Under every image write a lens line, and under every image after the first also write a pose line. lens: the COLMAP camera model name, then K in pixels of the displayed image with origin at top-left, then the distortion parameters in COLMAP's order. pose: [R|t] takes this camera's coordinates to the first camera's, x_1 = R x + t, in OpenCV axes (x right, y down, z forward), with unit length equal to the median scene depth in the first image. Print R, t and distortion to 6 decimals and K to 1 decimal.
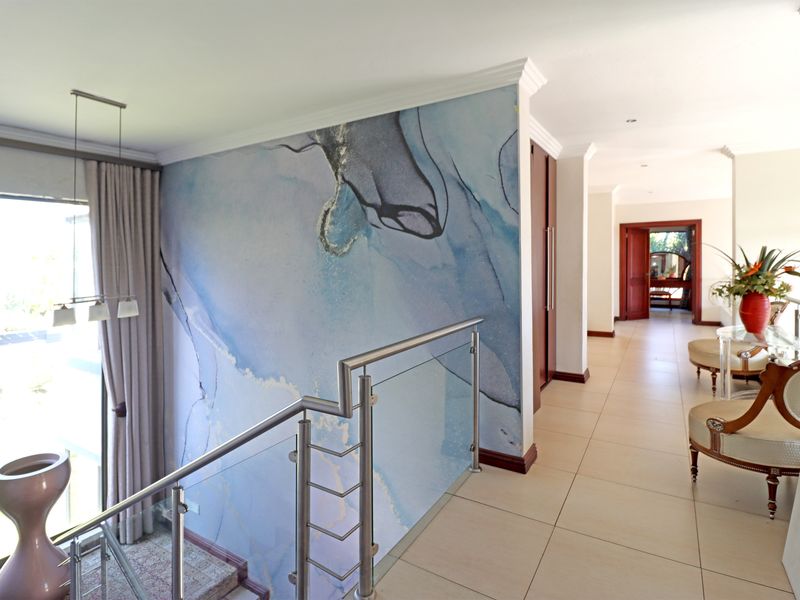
lens RADIAL K [[426.7, 0, 400.2], [0, 426.7, 255.2], [0, 0, 1]] dist [-0.014912, -0.001243]
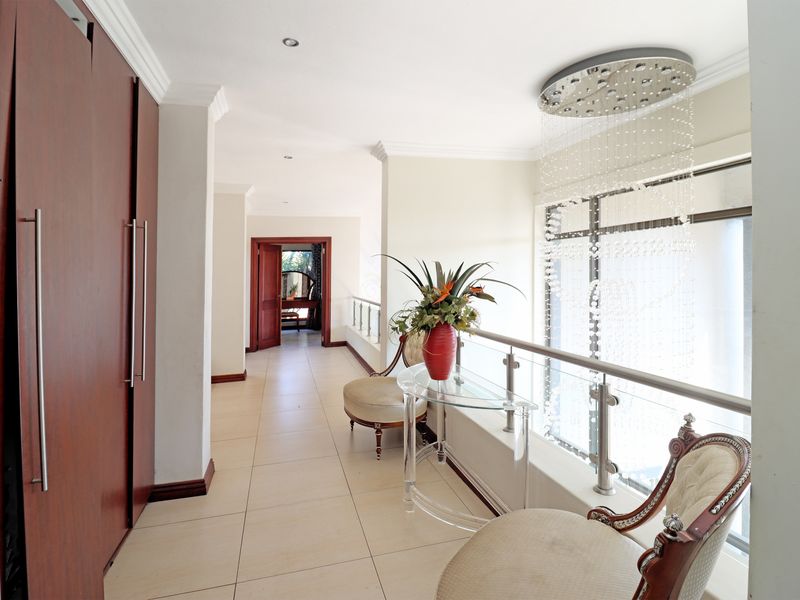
lens RADIAL K [[426.7, 0, 400.2], [0, 426.7, 255.2], [0, 0, 1]] dist [-0.014912, -0.001243]
pose [[0.675443, 0.026857, 0.736923, 0.097220], [0.007908, 0.999015, -0.043657, 0.000472], [-0.737370, 0.035315, 0.674566, 0.219581]]
